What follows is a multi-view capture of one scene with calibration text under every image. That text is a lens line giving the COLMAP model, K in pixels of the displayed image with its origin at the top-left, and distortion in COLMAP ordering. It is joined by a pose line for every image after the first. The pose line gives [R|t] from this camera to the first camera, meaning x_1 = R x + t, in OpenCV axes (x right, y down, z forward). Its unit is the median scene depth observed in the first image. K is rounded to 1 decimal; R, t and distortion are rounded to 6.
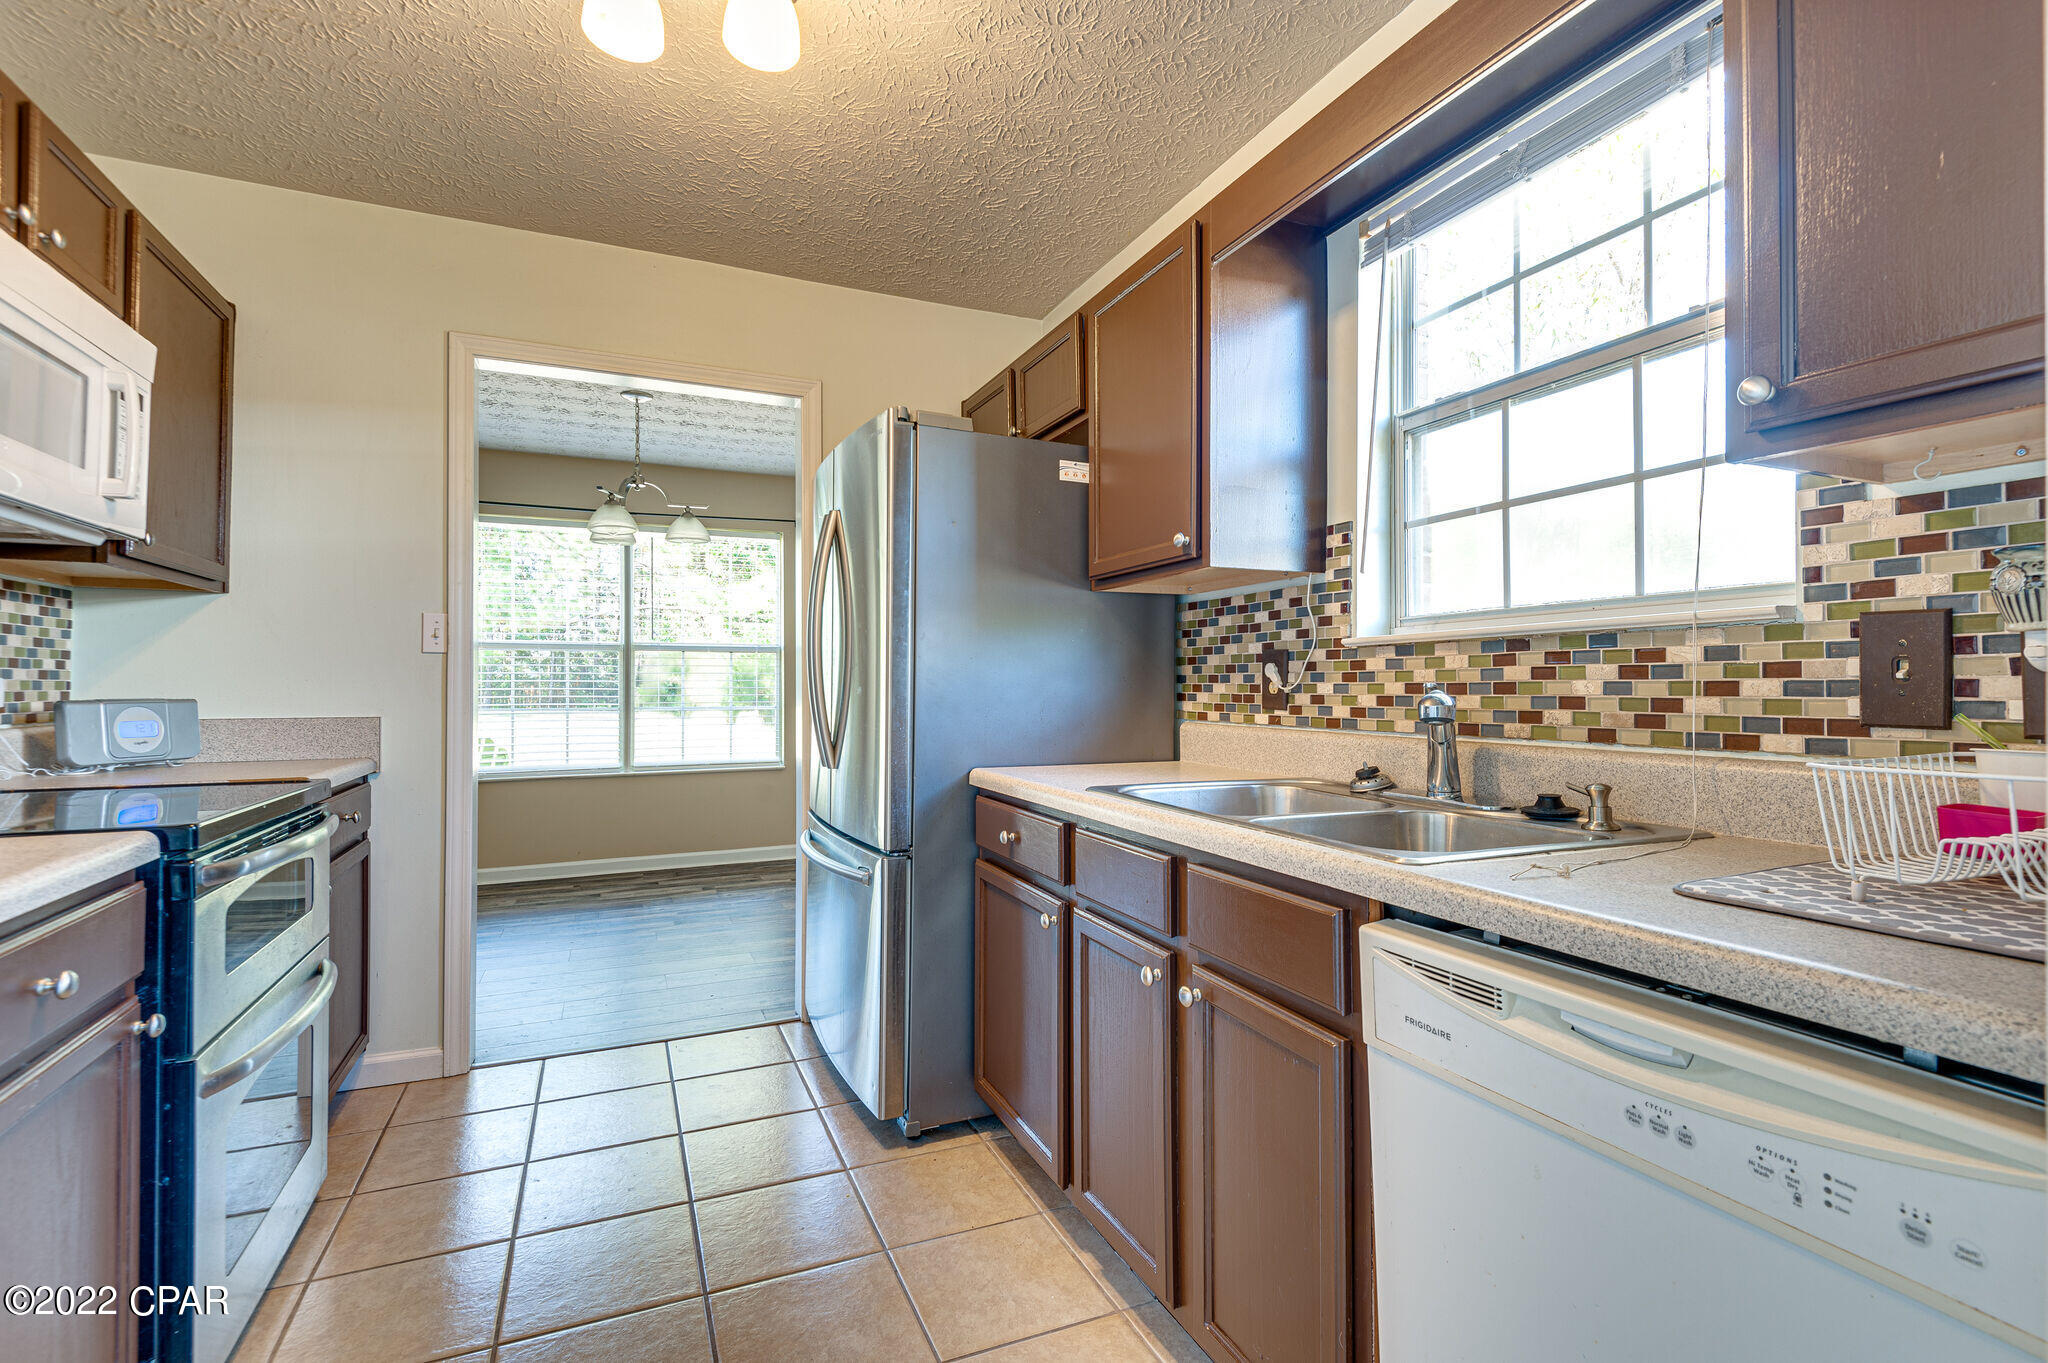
lens RADIAL K [[942.3, 0, 1031.6], [0, 942.3, 674.5], [0, 0, 1]] dist [0.058143, -0.033833]
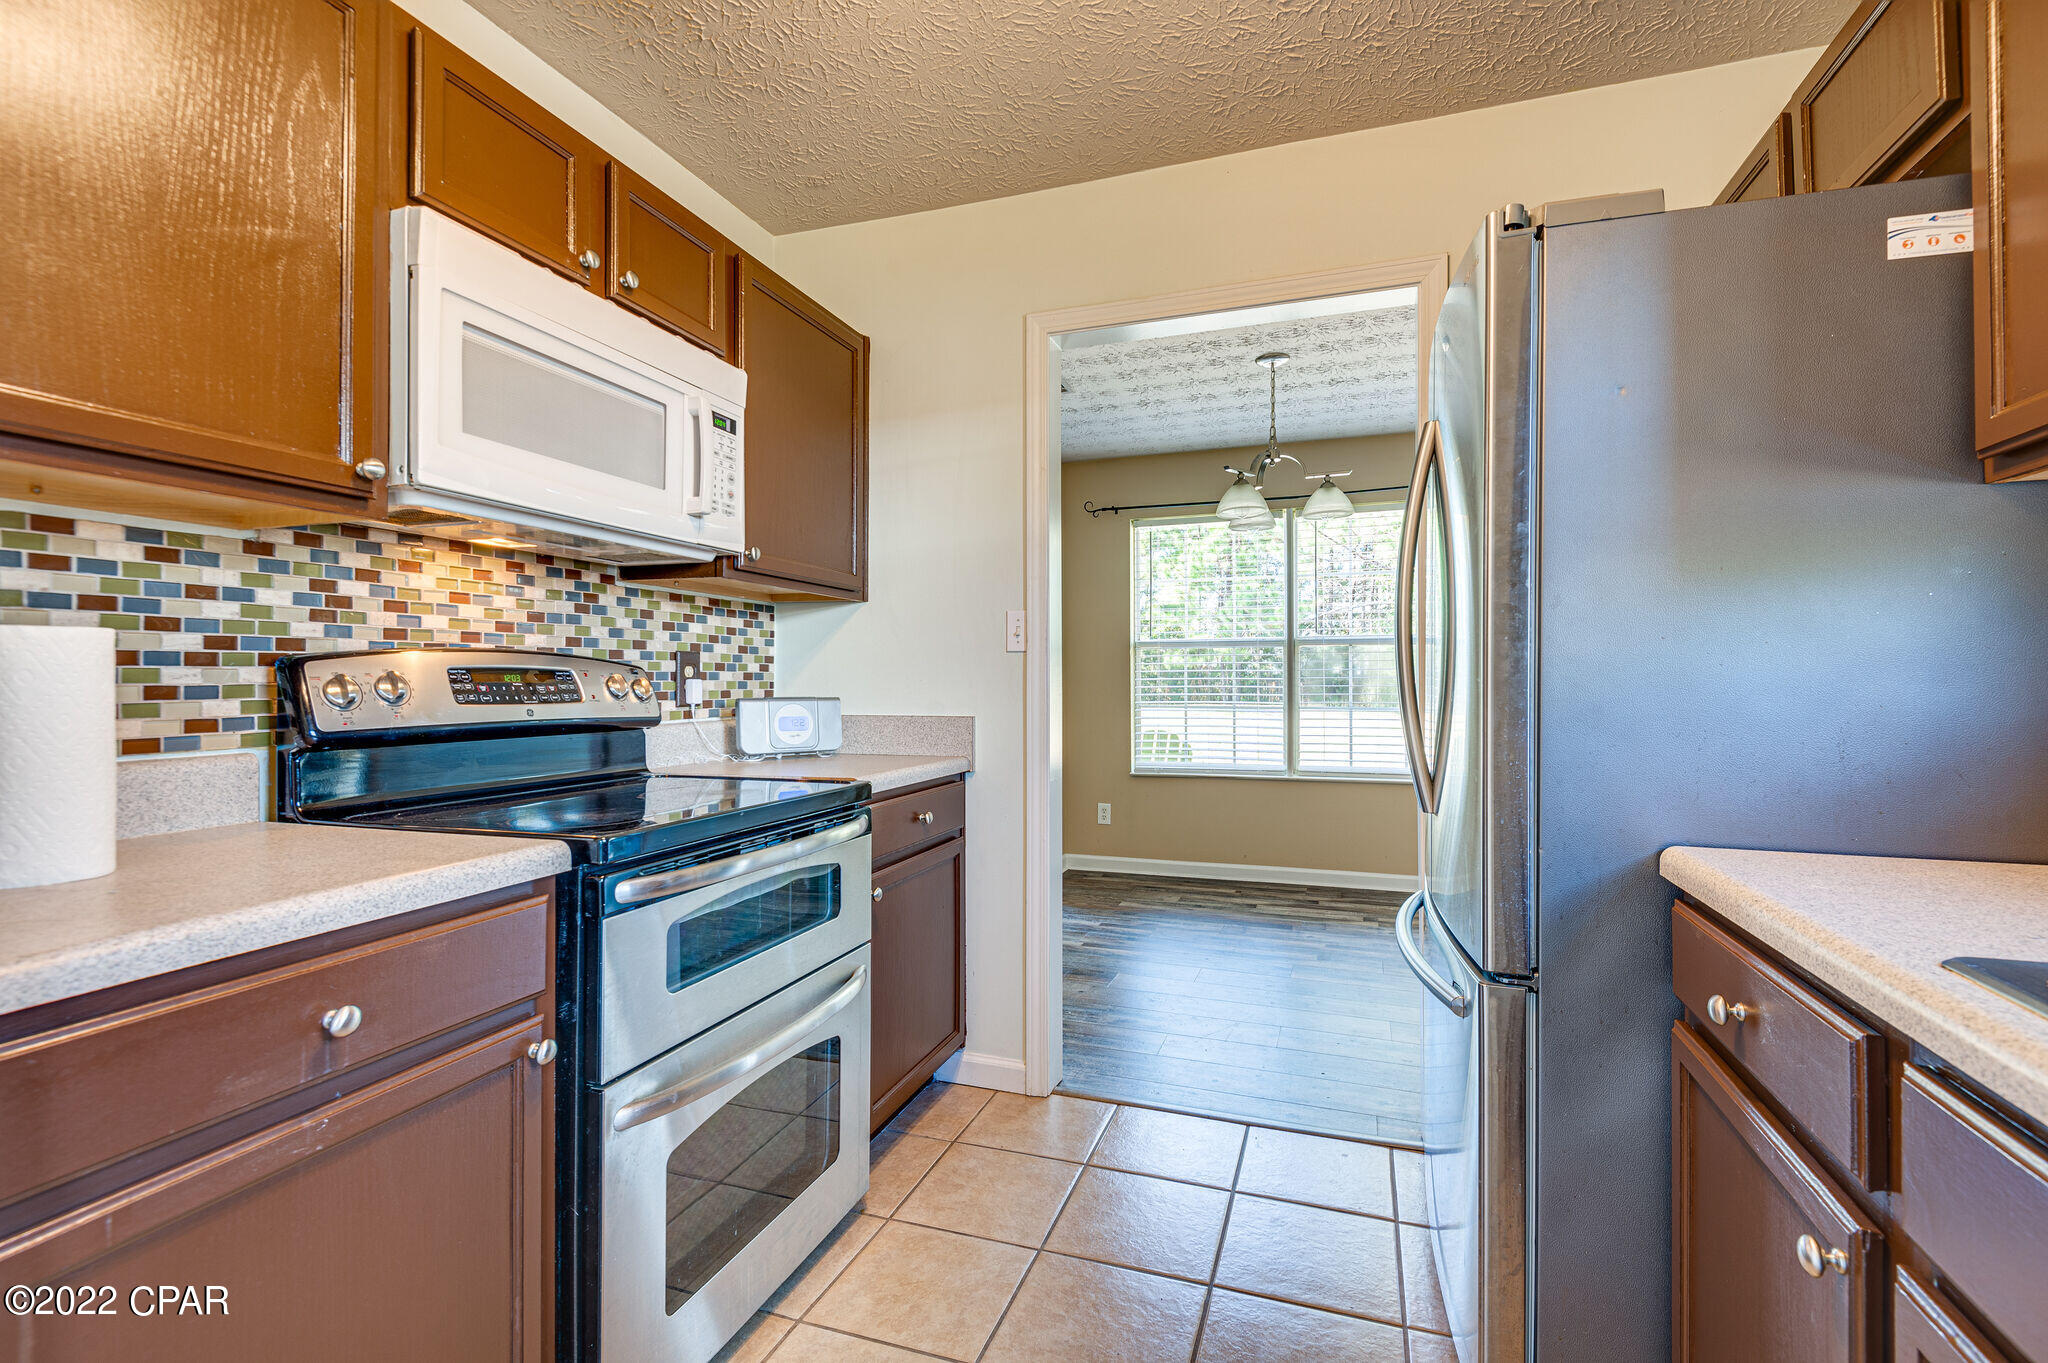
lens RADIAL K [[942.3, 0, 1031.6], [0, 942.3, 674.5], [0, 0, 1]] dist [0.058143, -0.033833]
pose [[0.735639, -0.005329, -0.677353, 0.041188], [0.008422, 0.999964, 0.001279, -0.000573], [0.677321, -0.006646, 0.735657, 0.358389]]
